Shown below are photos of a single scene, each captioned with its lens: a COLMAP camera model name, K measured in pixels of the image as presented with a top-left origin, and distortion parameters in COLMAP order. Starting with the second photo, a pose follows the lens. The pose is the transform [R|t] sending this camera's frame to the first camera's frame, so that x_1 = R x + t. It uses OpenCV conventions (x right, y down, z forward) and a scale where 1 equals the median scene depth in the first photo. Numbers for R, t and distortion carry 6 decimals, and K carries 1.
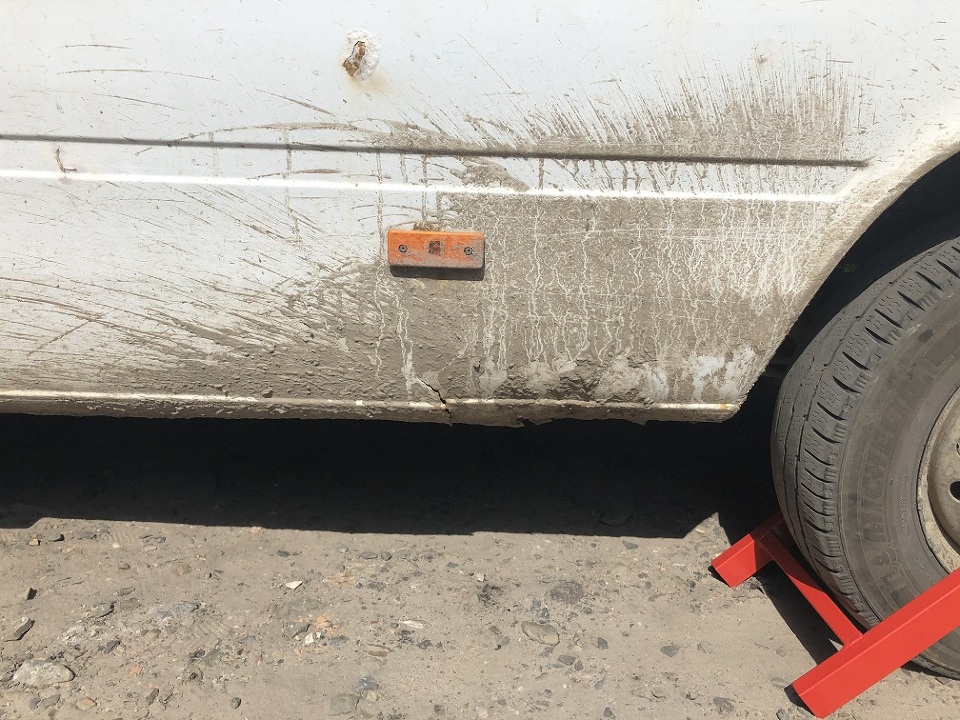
lens RADIAL K [[782.2, 0, 480.5], [0, 782.2, 357.3], [0, 0, 1]] dist [0.052686, -0.063203]
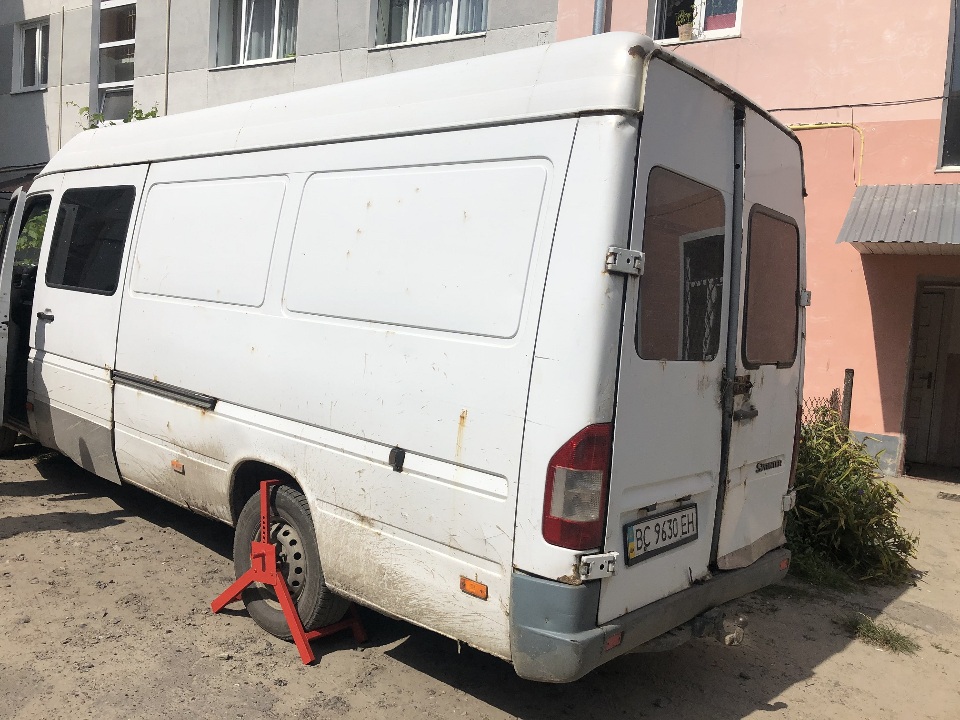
lens RADIAL K [[782.2, 0, 474.0], [0, 782.2, 359.6], [0, 0, 1]] dist [0.052686, -0.063203]
pose [[0.754958, 0.084497, -0.650307, 3.587255], [-0.250815, 0.953471, -0.167289, -0.345267], [0.605913, 0.289402, 0.741024, -1.286738]]
